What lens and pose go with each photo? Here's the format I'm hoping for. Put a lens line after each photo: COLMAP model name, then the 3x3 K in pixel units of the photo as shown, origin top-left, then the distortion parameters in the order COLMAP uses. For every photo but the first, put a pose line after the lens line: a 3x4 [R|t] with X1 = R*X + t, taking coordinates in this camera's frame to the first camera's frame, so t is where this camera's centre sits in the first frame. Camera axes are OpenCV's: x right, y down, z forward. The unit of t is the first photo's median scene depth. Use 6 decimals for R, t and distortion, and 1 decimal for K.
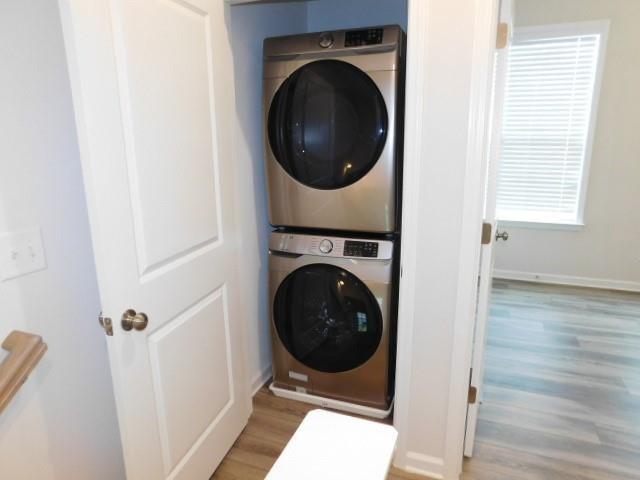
lens RADIAL K [[421.4, 0, 323.6], [0, 421.4, 239.7], [0, 0, 1]] dist [-0.074923, 0.066237]
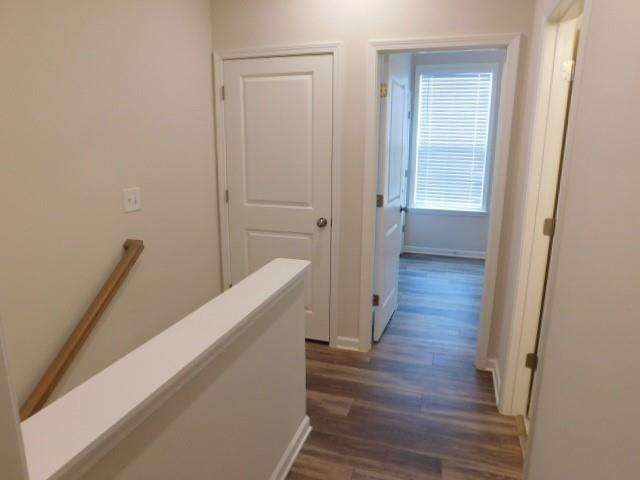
lens RADIAL K [[421.4, 0, 323.6], [0, 421.4, 239.7], [0, 0, 1]] dist [-0.074923, 0.066237]
pose [[0.997877, 0.003066, 0.065047, 0.018830], [-0.002223, 0.999913, -0.013026, 0.076297], [-0.065082, 0.012853, 0.997797, -0.326788]]
